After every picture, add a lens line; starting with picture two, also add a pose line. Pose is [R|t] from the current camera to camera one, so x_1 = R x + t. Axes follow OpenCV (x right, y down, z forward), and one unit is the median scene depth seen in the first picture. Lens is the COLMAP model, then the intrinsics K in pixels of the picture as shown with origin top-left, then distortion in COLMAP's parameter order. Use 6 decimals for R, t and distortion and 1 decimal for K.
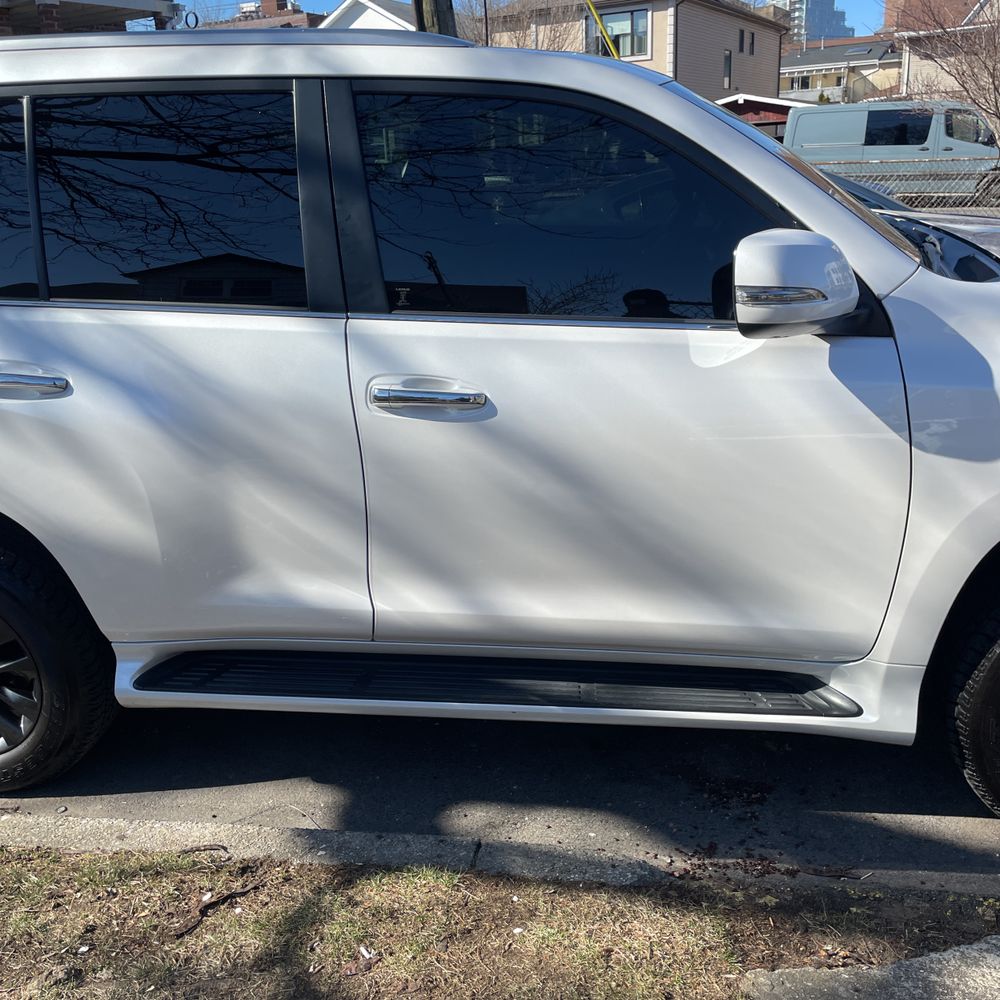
lens RADIAL K [[1023.1, 0, 502.4], [0, 1023.1, 501.4], [0, 0, 1]] dist [0.032581, 0.000000]
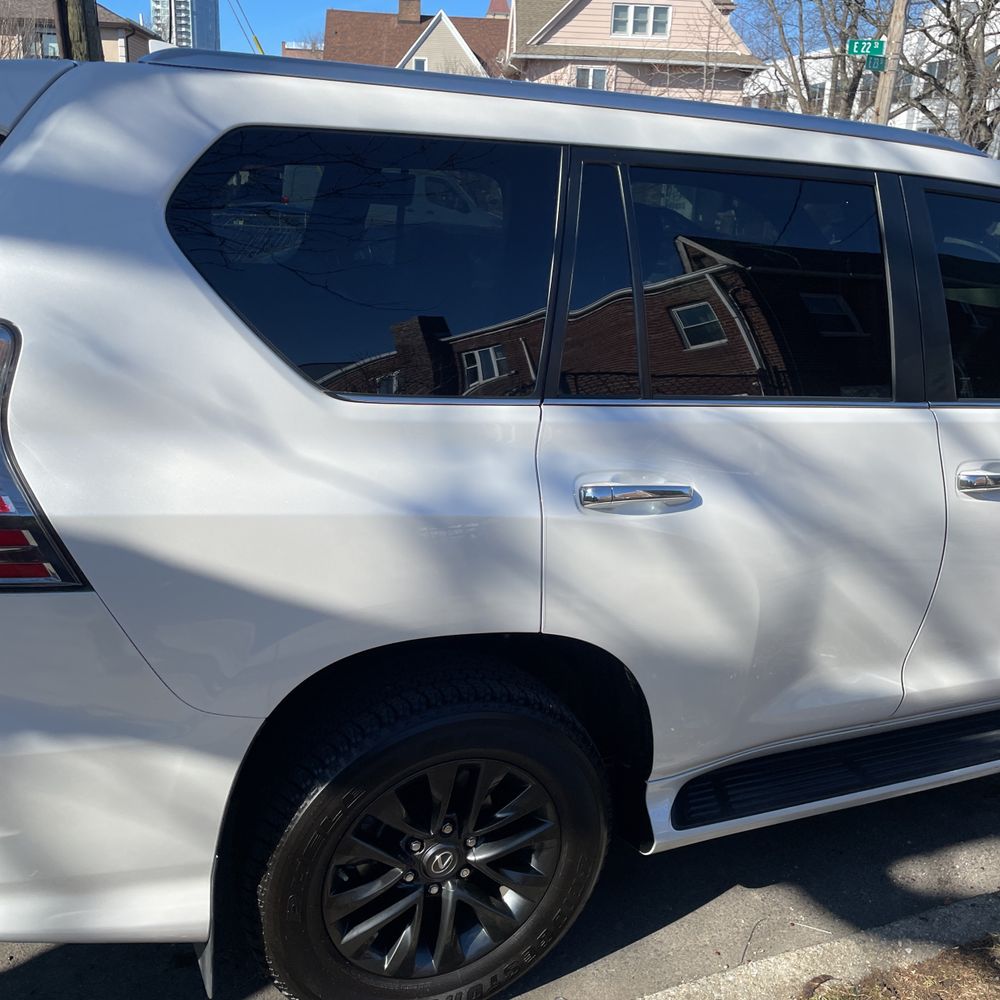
lens RADIAL K [[1023.1, 0, 502.0], [0, 1023.1, 500.2], [0, 0, 1]] dist [0.032581, 0.000000]
pose [[0.841475, -0.079505, 0.534415, -1.028340], [0.099710, 0.994976, -0.008978, -0.116146], [-0.531016, 0.060842, 0.845175, 0.352683]]
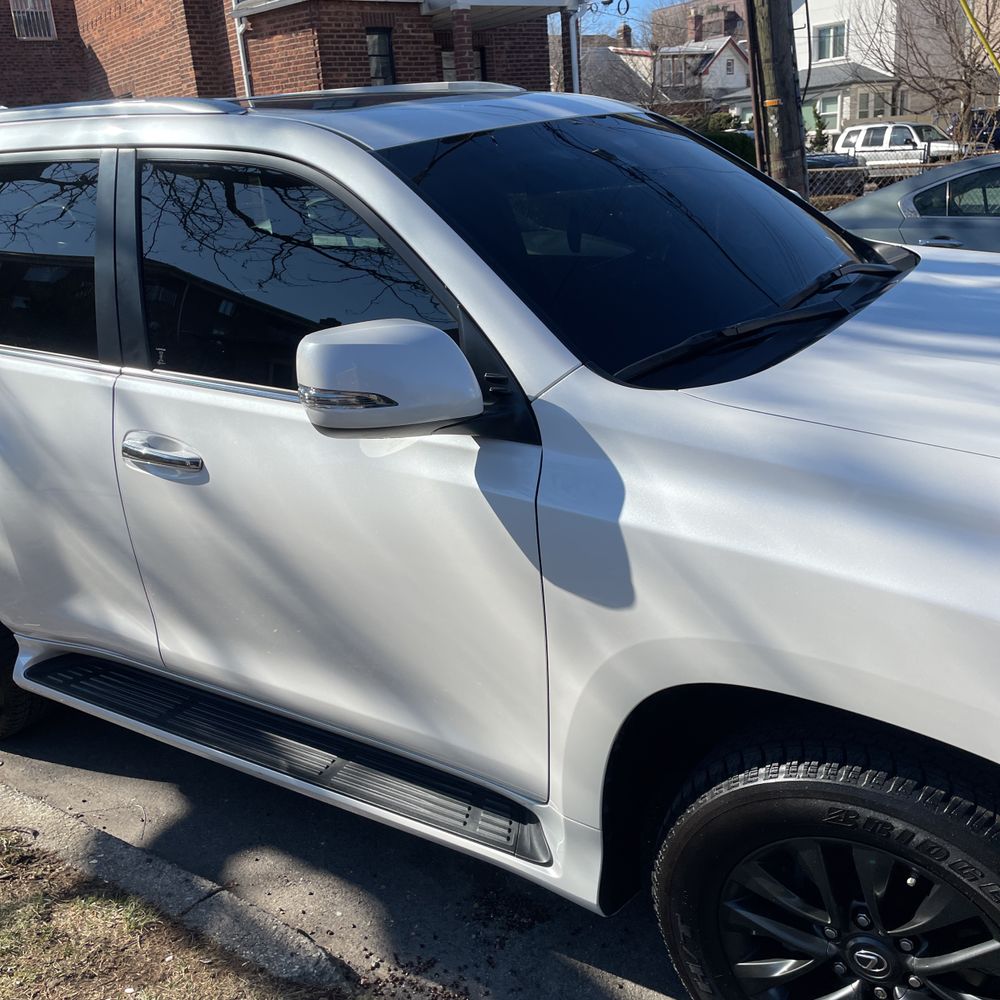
lens RADIAL K [[1023.1, 0, 494.7], [0, 1023.1, 502.3], [0, 0, 1]] dist [0.032581, 0.000000]
pose [[0.900945, 0.114583, -0.418533, 0.628373], [-0.103440, 0.993413, 0.049301, -0.134382], [0.421425, -0.001125, 0.906863, 0.194483]]
